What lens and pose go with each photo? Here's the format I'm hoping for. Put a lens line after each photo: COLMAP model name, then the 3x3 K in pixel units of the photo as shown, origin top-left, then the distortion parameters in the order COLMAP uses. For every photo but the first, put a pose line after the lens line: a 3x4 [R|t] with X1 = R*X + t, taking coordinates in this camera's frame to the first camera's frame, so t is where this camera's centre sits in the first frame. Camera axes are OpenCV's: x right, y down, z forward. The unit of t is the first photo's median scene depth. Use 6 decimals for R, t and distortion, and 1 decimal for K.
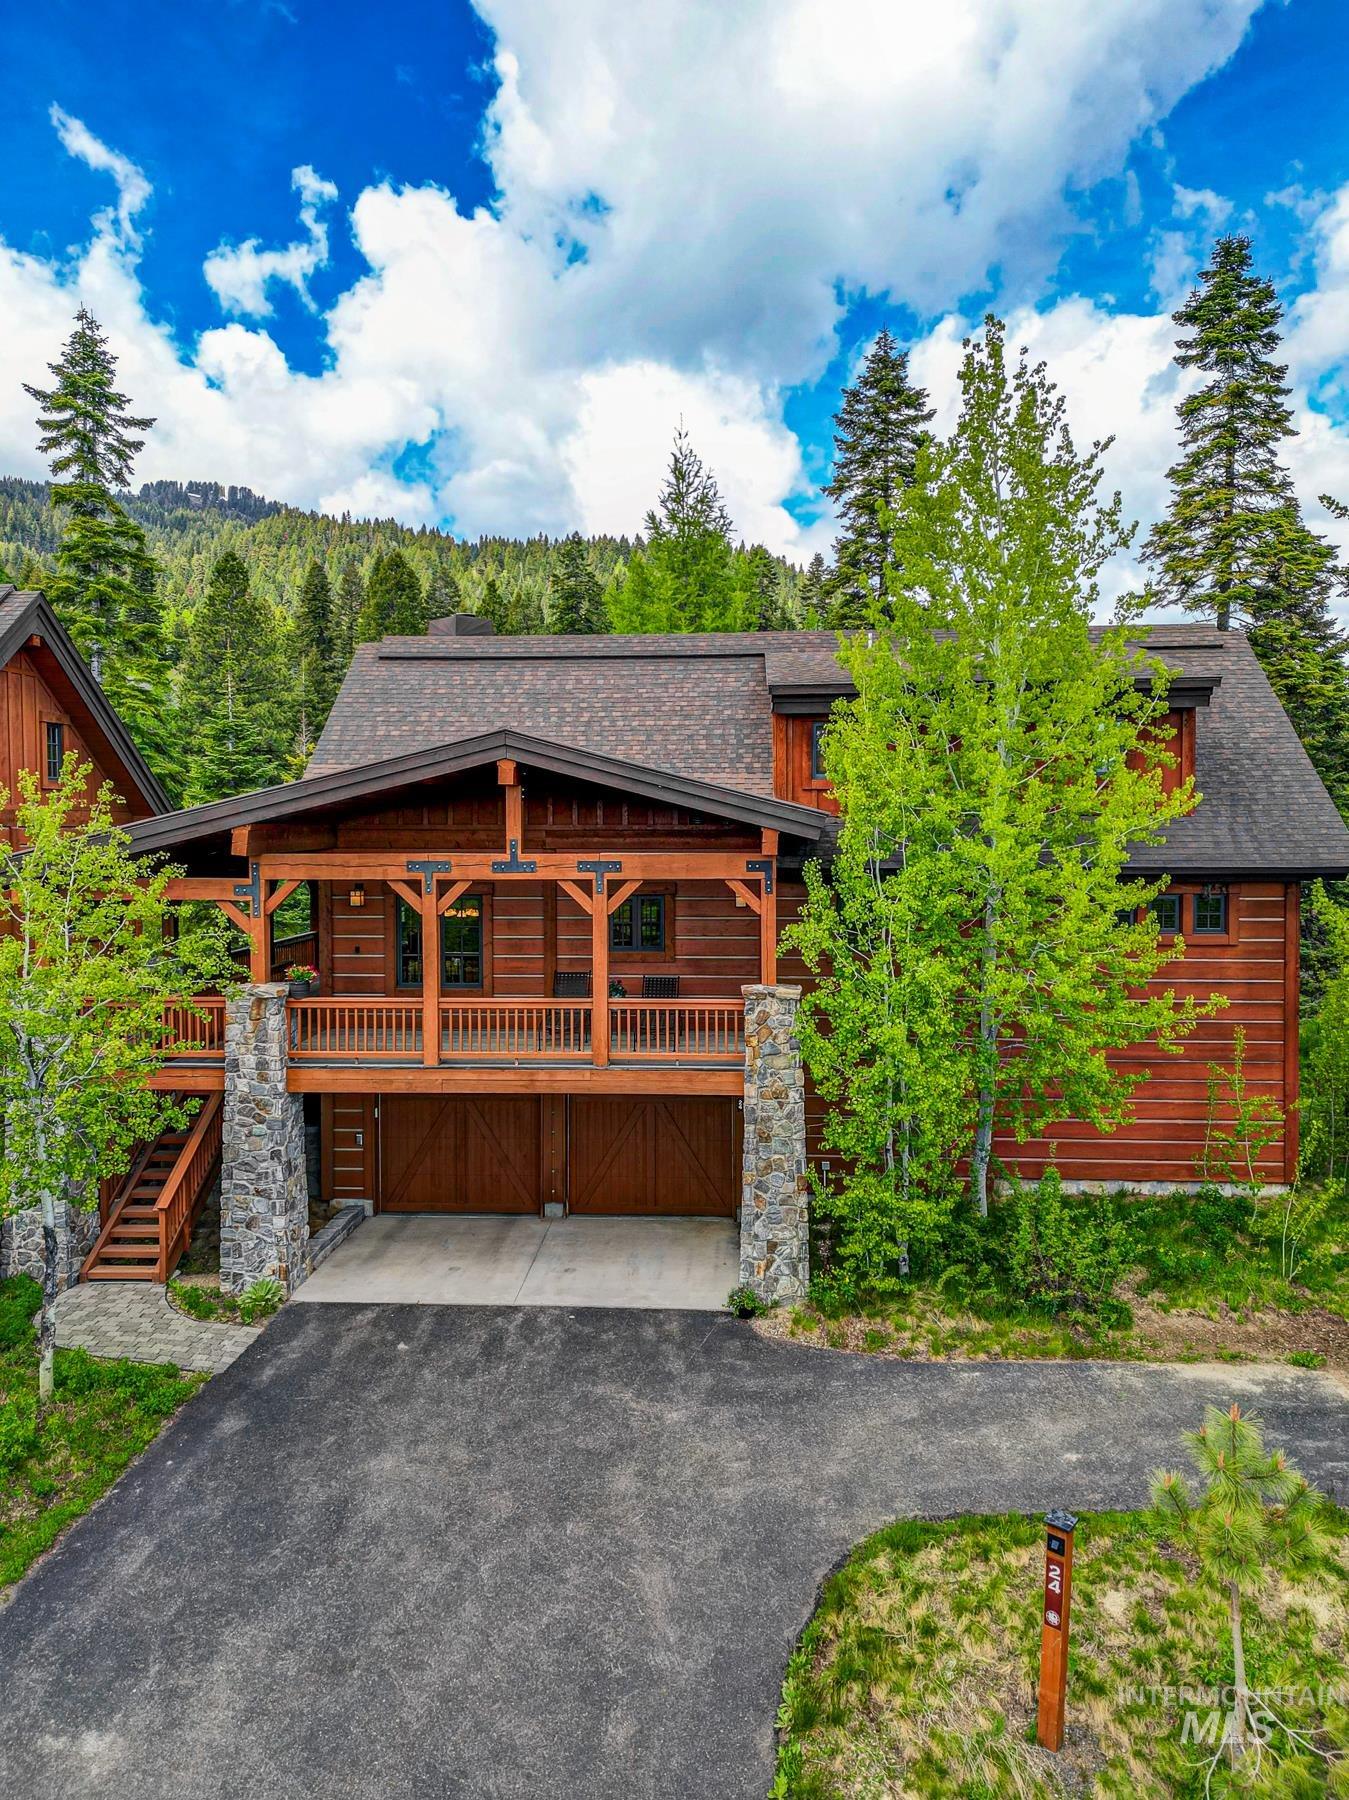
lens RADIAL K [[1246.2, 0, 666.8], [0, 1246.2, 896.7], [0, 0, 1]] dist [0.047392, -0.028341]
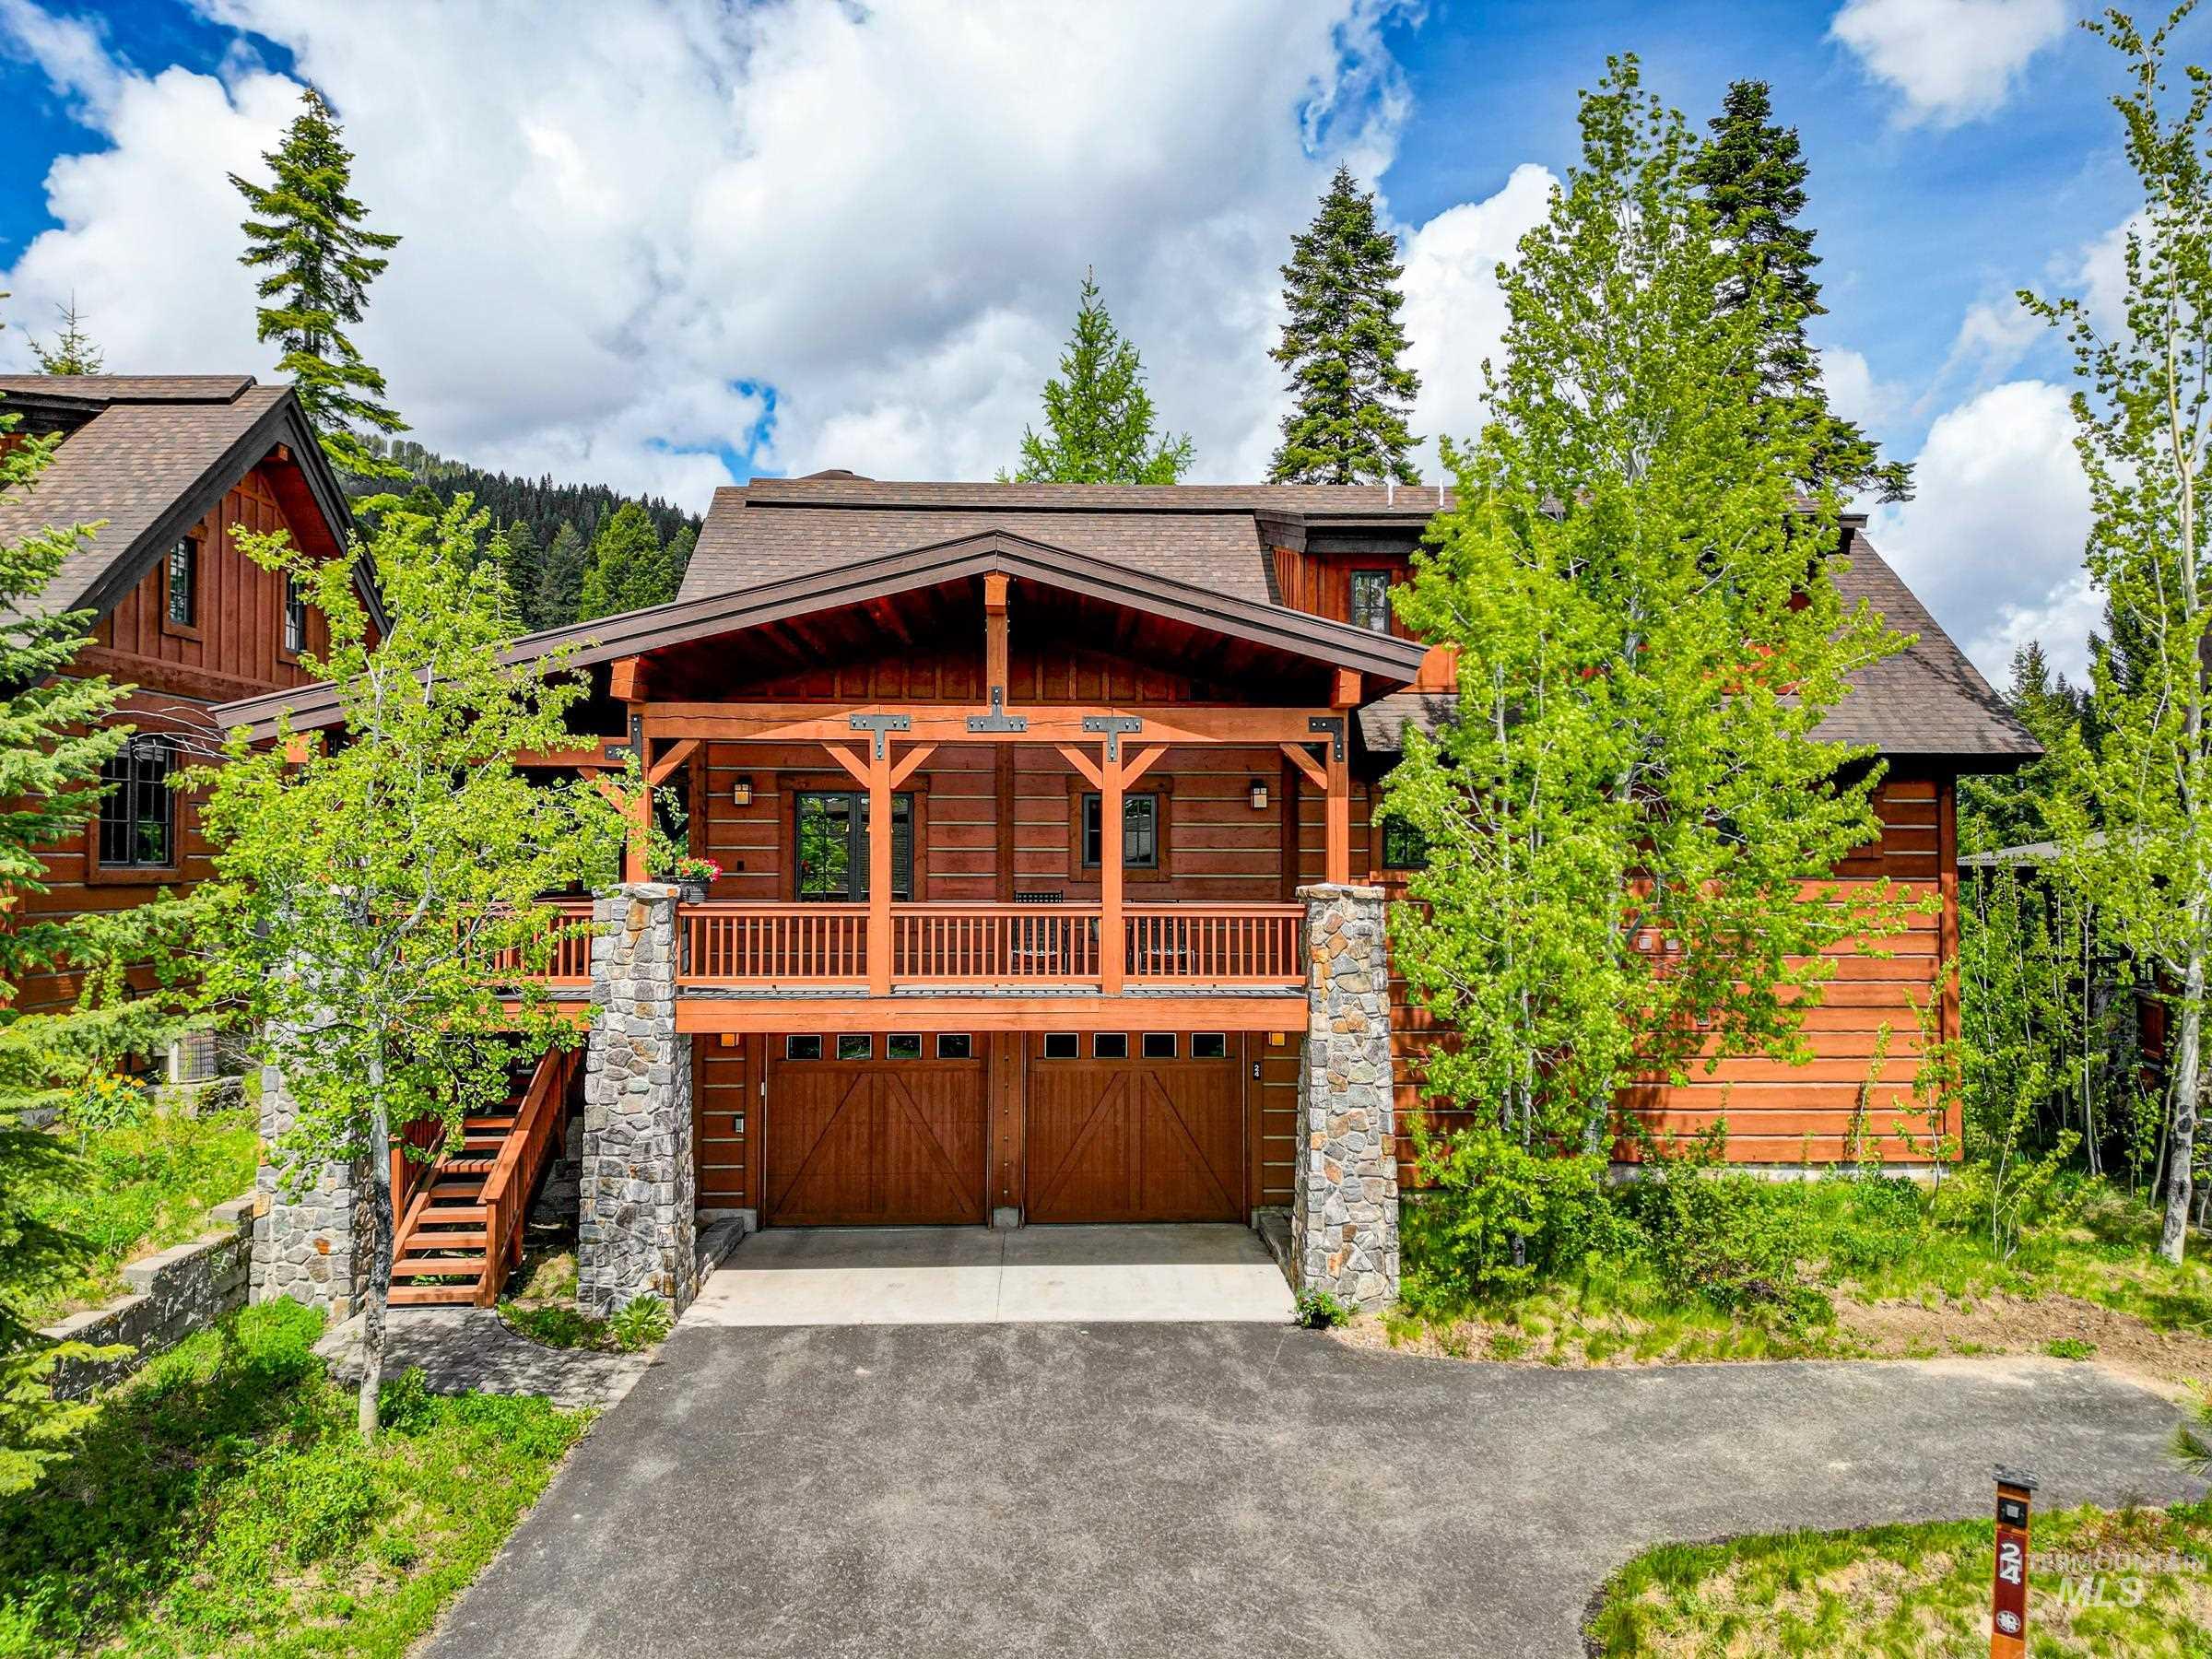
lens RADIAL K [[1531.4, 0, 1125.6], [0, 1531.4, 847.2], [0, 0, 1]] dist [0.047392, -0.028341]
pose [[0.994667, 0.006770, 0.102918, -0.142761], [-0.000687, 0.998256, -0.059027, 0.104877], [-0.103138, 0.058641, 0.992937, 0.093190]]
